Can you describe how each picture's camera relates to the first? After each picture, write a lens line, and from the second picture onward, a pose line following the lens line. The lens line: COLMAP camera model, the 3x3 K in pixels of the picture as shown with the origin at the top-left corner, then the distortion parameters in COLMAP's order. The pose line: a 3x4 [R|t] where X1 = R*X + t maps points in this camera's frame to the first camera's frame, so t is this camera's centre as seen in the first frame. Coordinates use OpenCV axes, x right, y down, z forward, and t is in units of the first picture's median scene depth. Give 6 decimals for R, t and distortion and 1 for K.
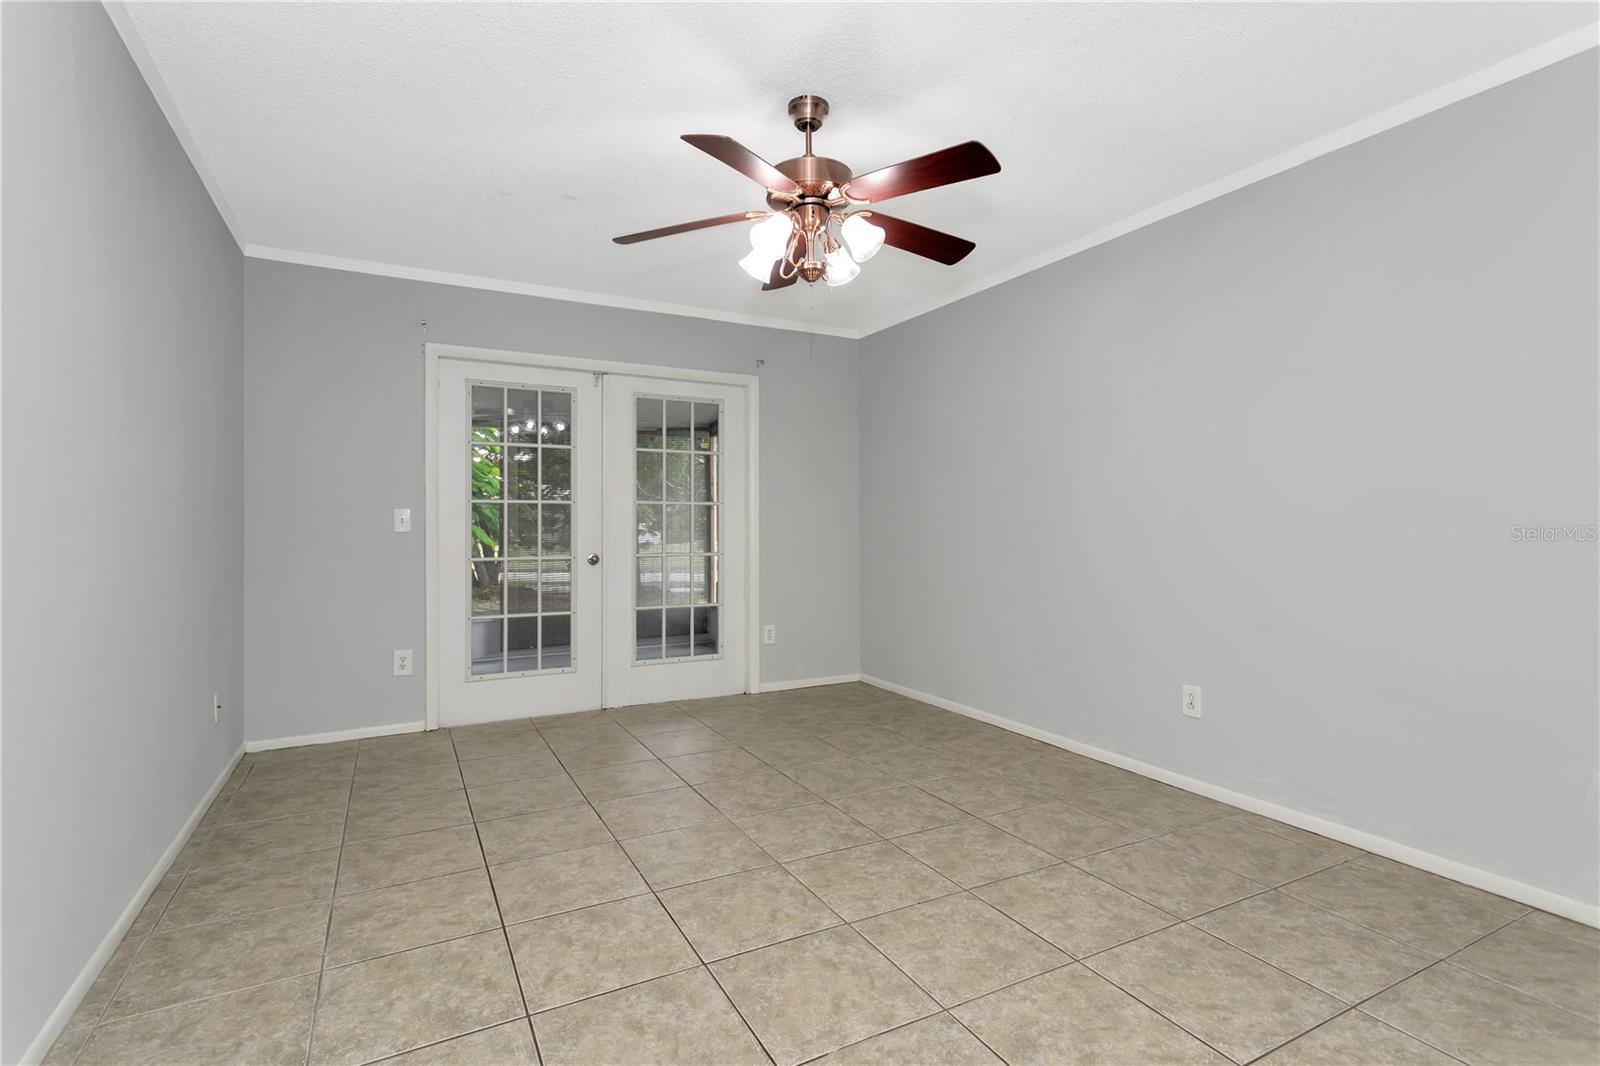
lens RADIAL K [[768.0, 0, 806.5], [0, 768.0, 531.3], [0, 0, 1]] dist [0.014408, -0.000153]
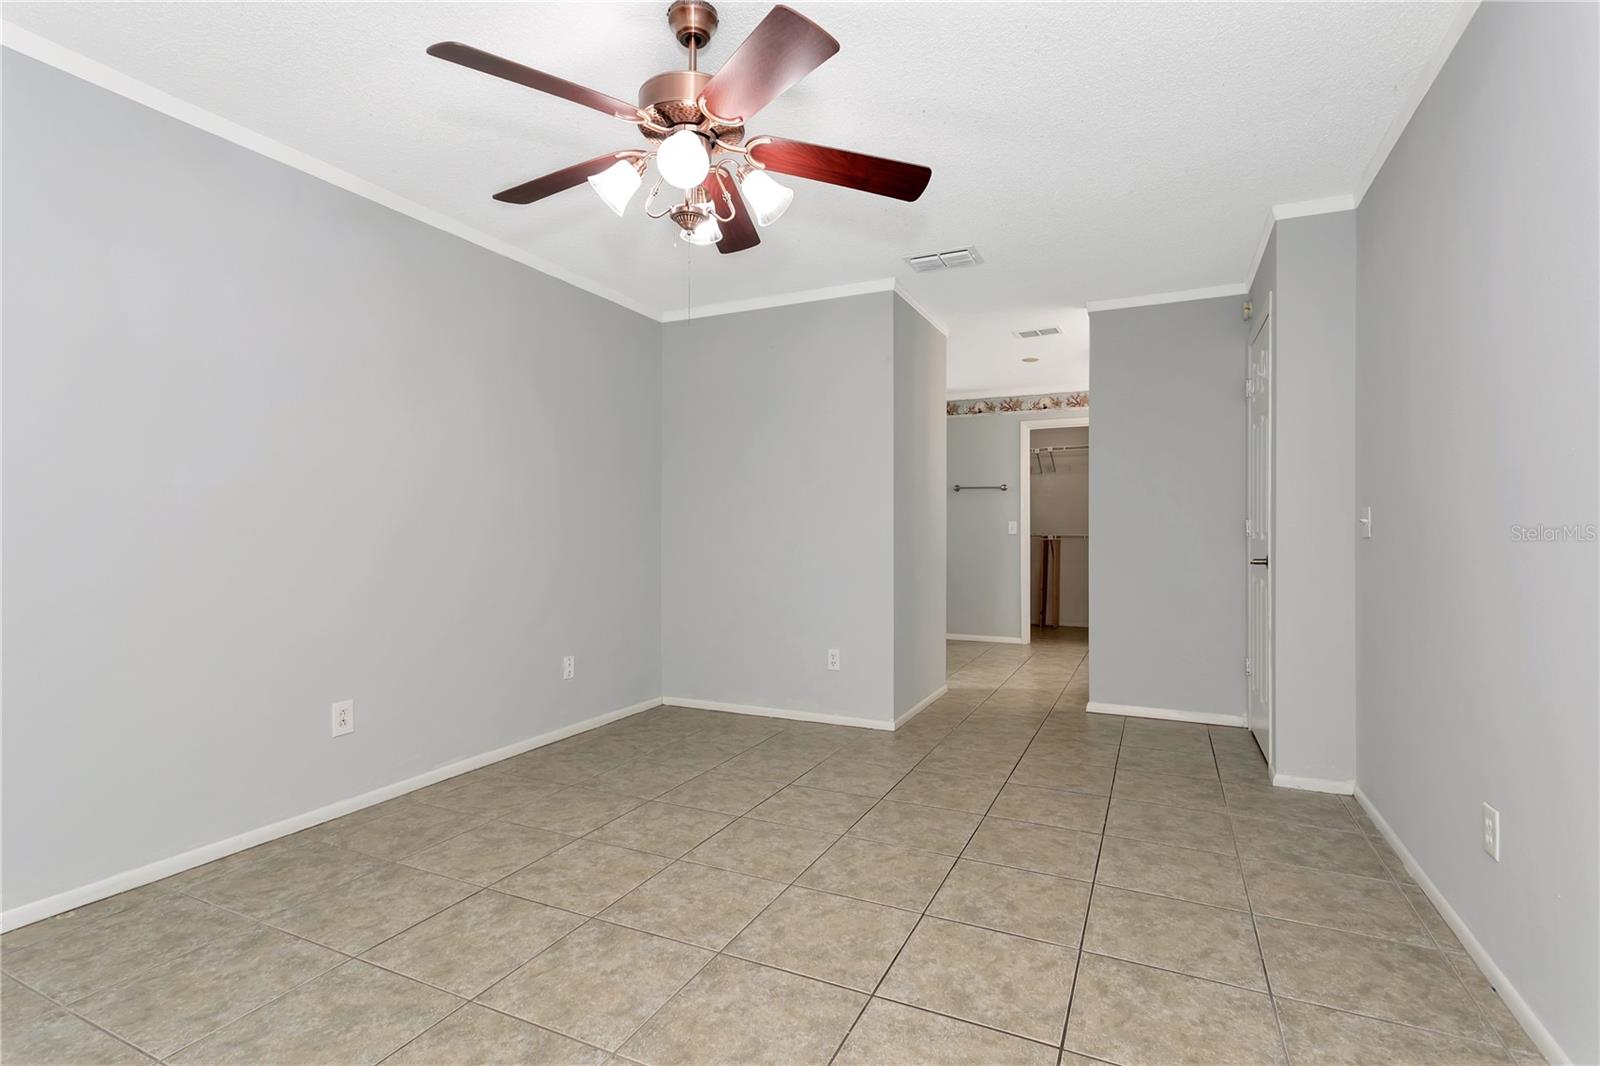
lens RADIAL K [[768.0, 0, 798.5], [0, 768.0, 532.8], [0, 0, 1]] dist [0.014408, -0.000153]
pose [[-0.591542, -0.000226, 0.806274, -0.749913], [0.006298, 0.999968, 0.004901, -0.002588], [-0.806249, 0.007977, -0.591522, 1.453975]]
